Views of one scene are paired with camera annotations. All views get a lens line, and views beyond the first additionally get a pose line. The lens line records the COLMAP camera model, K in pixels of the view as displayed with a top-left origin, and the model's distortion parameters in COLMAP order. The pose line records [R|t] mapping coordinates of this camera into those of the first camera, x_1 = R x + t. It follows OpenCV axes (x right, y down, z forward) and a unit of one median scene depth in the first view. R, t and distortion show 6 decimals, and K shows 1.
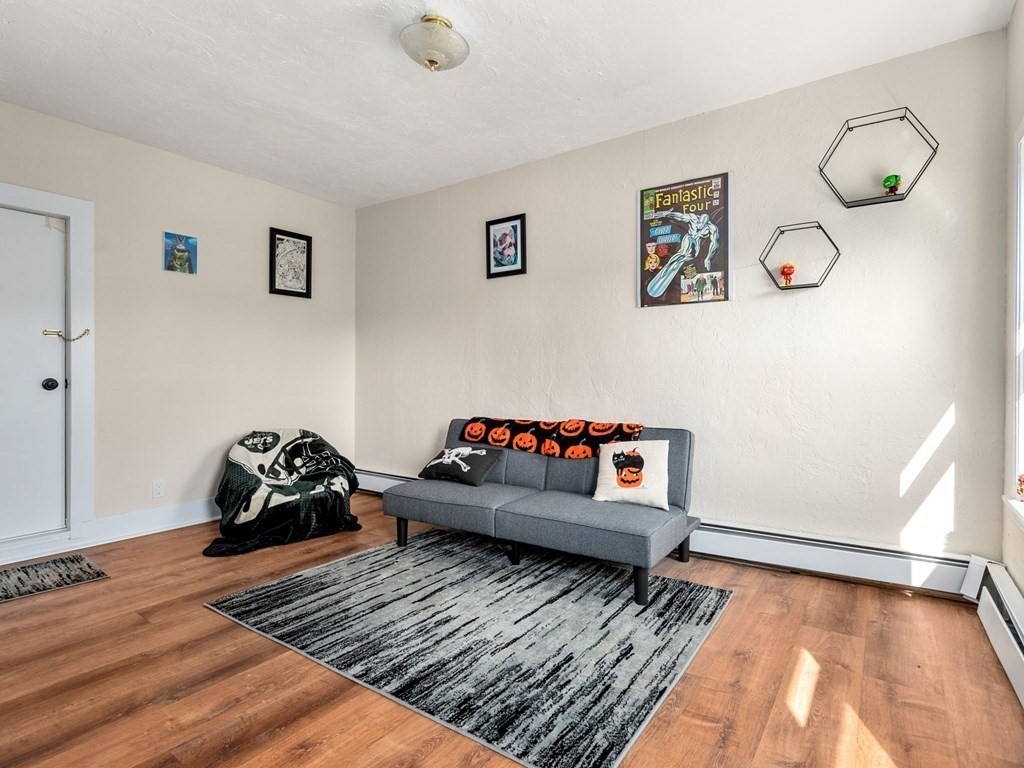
lens RADIAL K [[521.7, 0, 512.8], [0, 521.7, 383.6], [0, 0, 1]] dist [-0.006377, 0.002676]
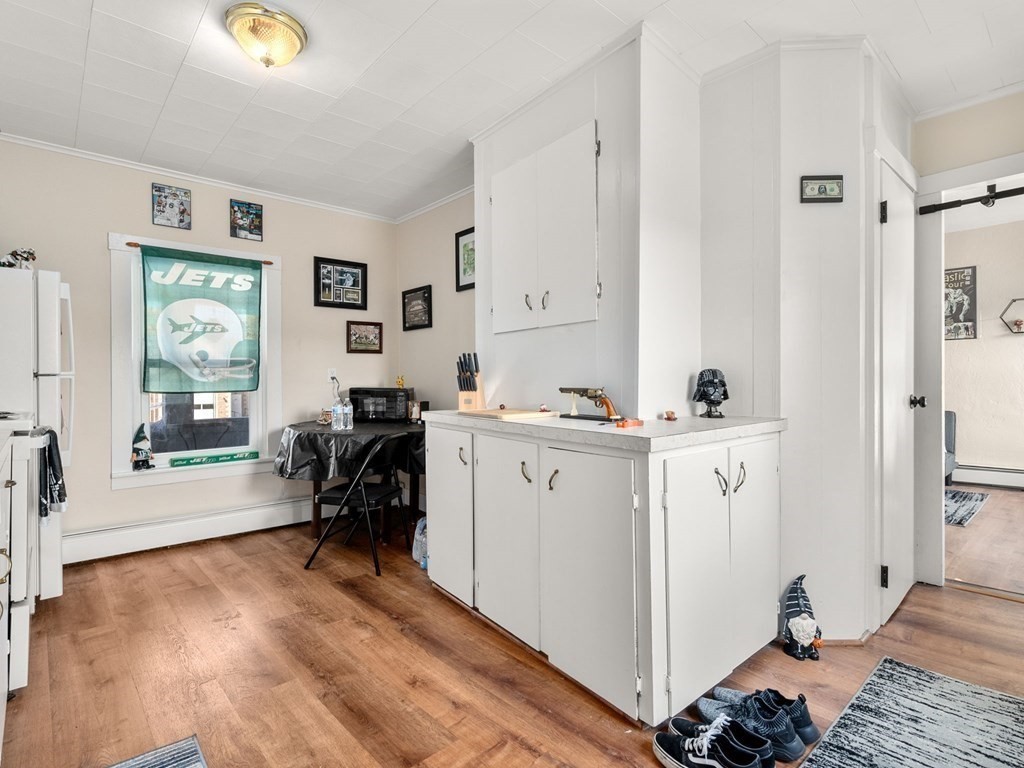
lens RADIAL K [[521.7, 0, 512.1], [0, 521.7, 383.5], [0, 0, 1]] dist [-0.006377, 0.002676]
pose [[0.976822, -0.003862, -0.214016, -0.733473], [0.003450, 0.999991, -0.002299, -0.010281], [0.214023, 0.001507, 0.976827, -1.034929]]
